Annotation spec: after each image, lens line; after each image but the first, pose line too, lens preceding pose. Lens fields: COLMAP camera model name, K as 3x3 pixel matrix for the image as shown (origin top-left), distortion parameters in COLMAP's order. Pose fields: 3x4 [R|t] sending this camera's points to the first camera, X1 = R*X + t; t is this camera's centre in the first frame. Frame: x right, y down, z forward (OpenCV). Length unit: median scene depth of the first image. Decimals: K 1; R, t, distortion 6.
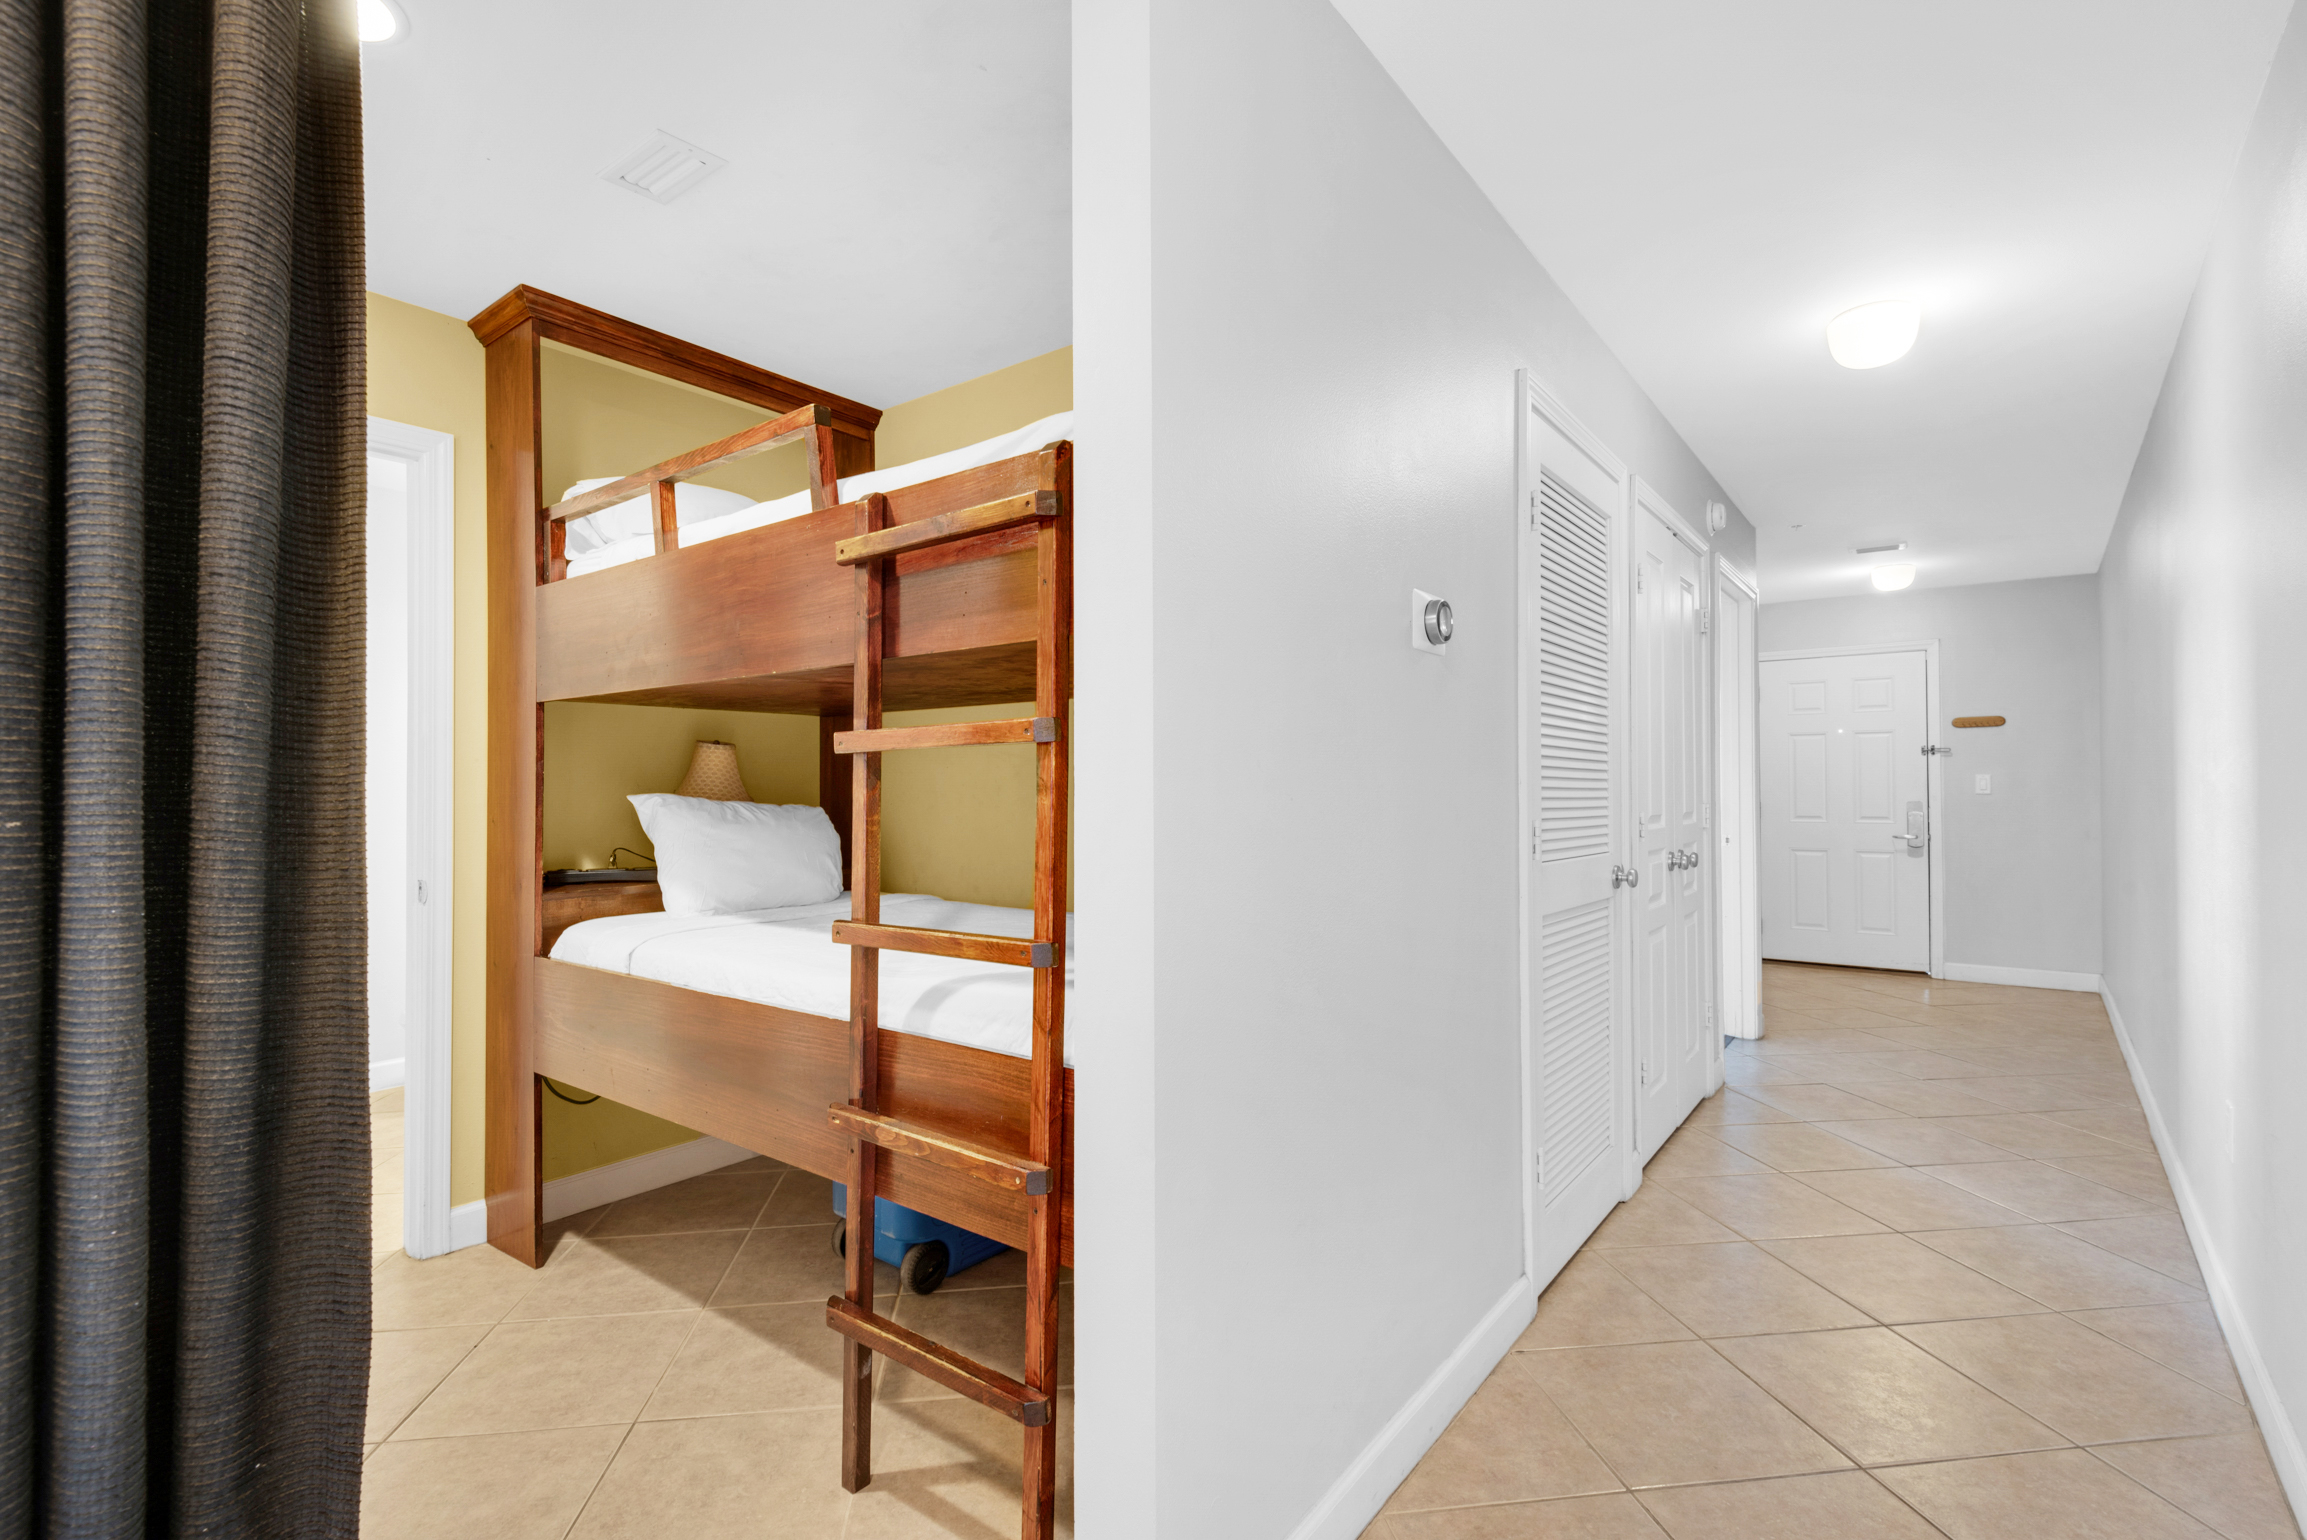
lens RADIAL K [[1045.2, 0, 1154.6], [0, 1045.2, 774.1], [0, 0, 1]] dist [0.036816, -0.023334]
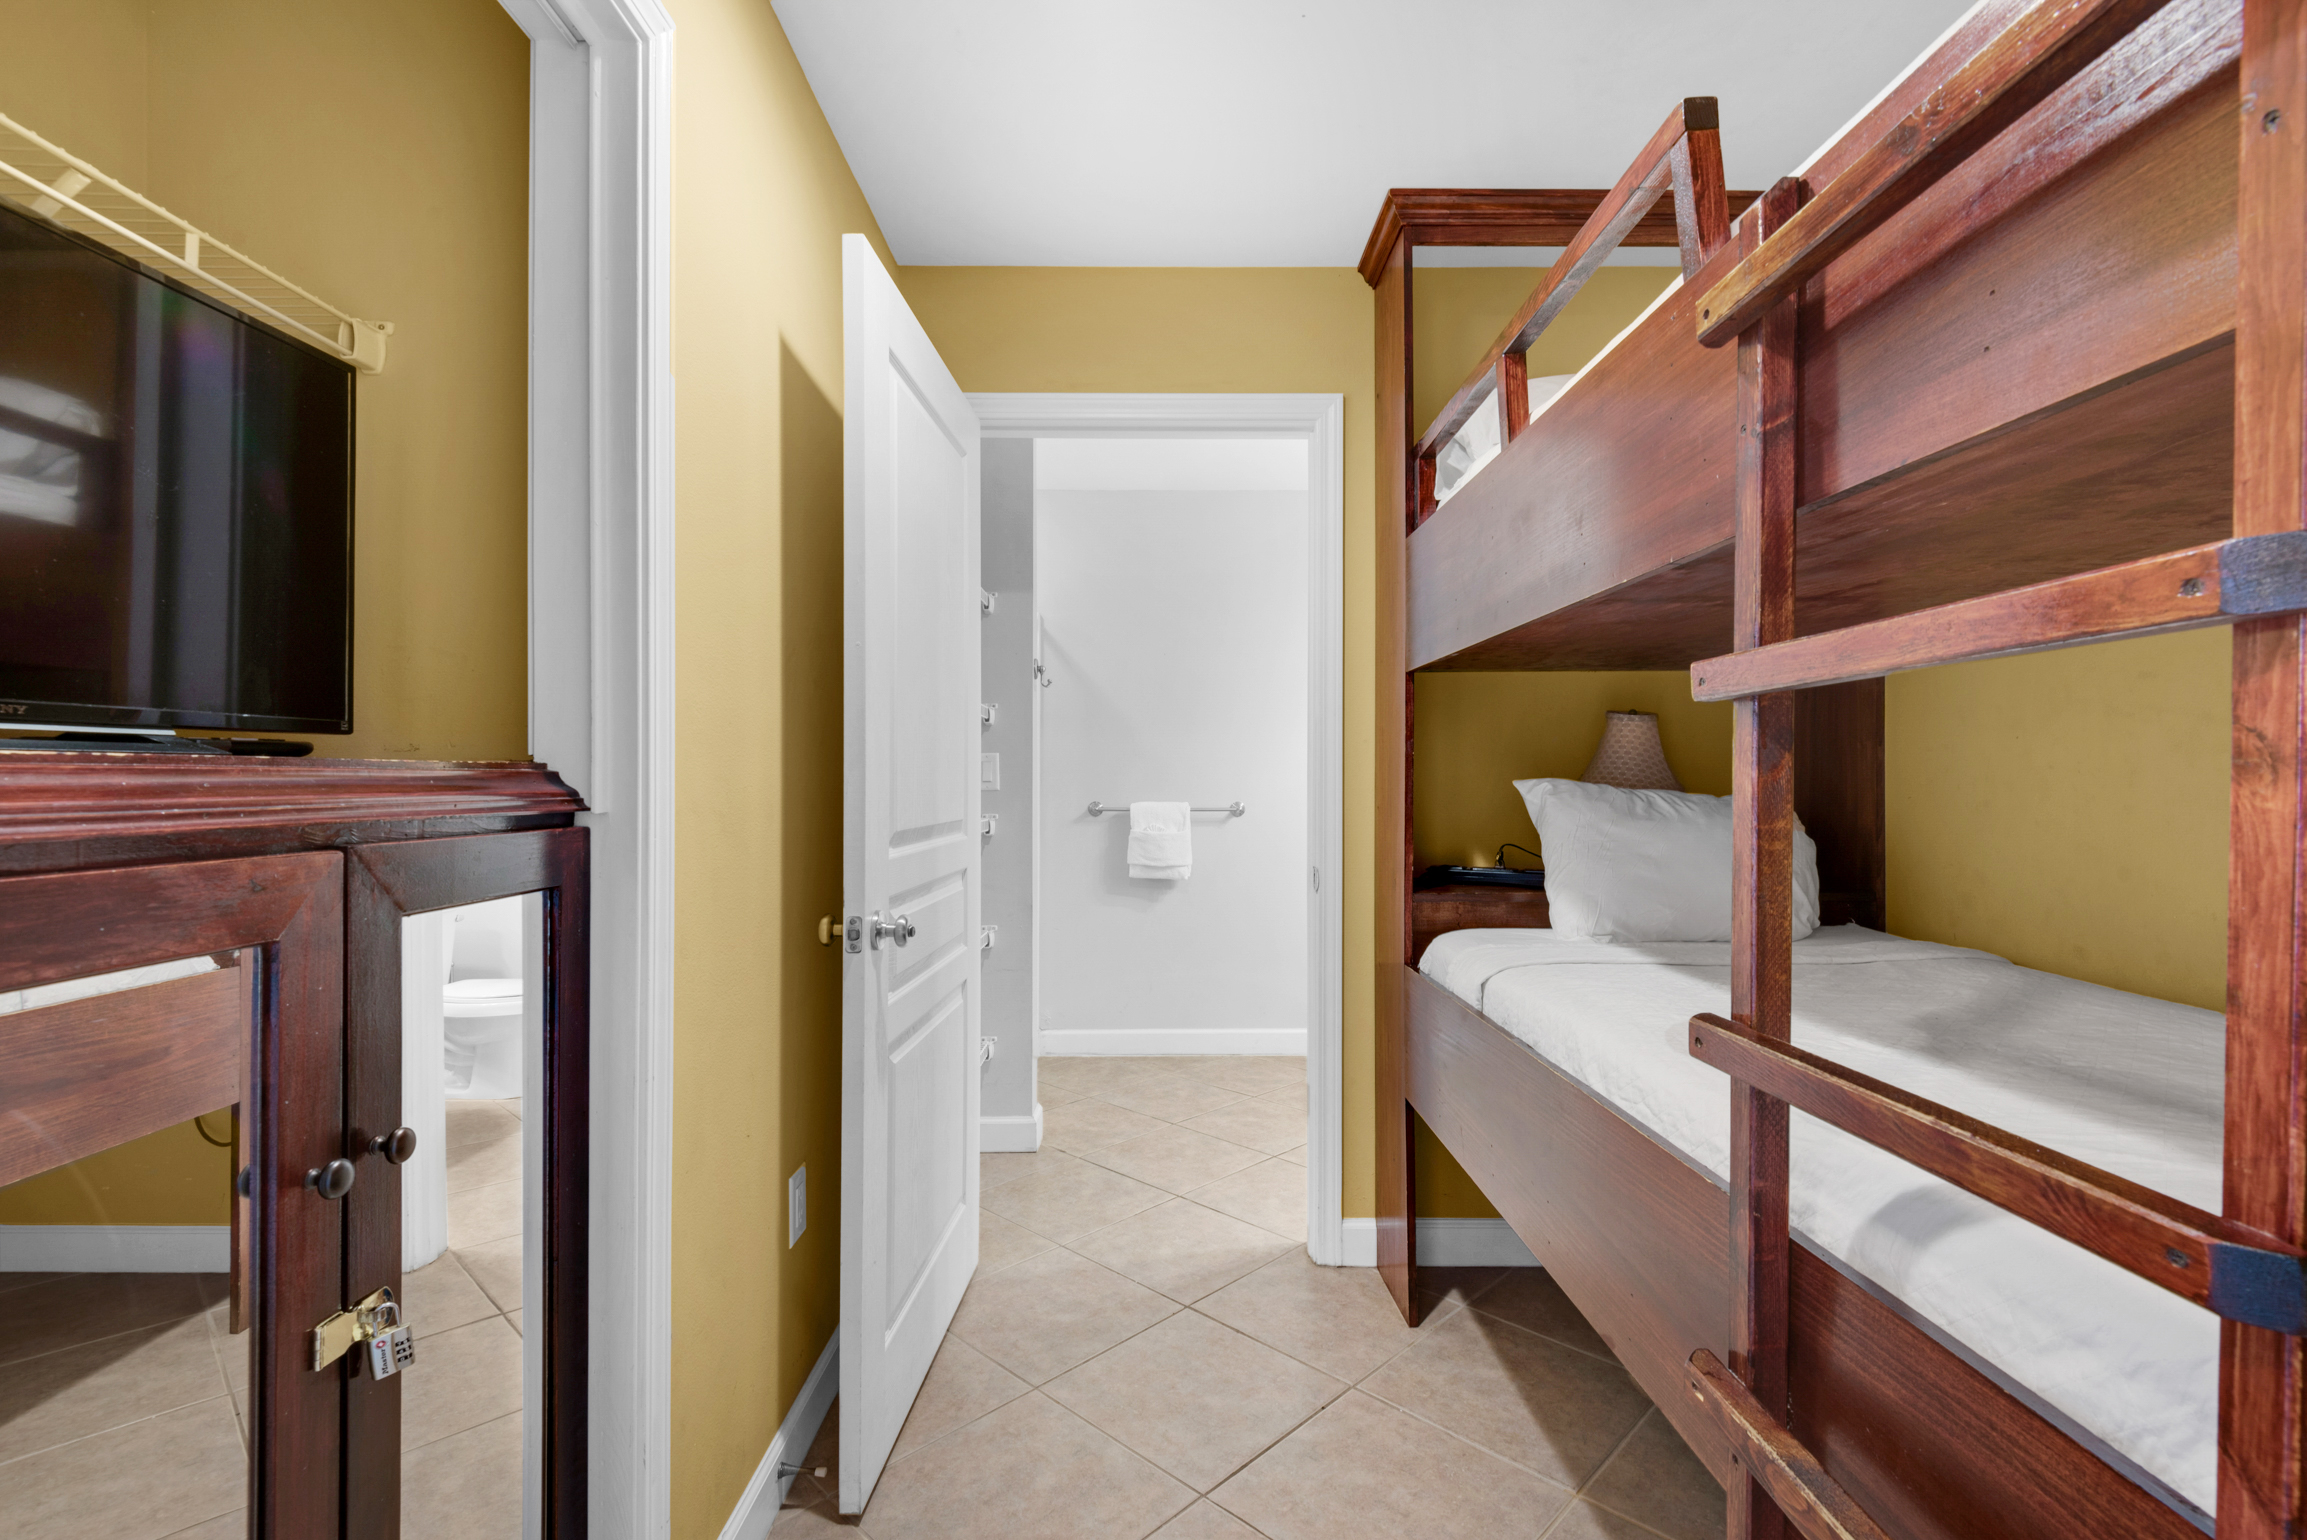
lens RADIAL K [[1045.2, 0, 1154.6], [0, 1045.2, 774.1], [0, 0, 1]] dist [0.036816, -0.023334]
pose [[0.616816, 0.001836, -0.787106, -0.034622], [0.007094, 0.999944, 0.007892, 0.007398], [0.787076, -0.010452, 0.616768, 0.303078]]
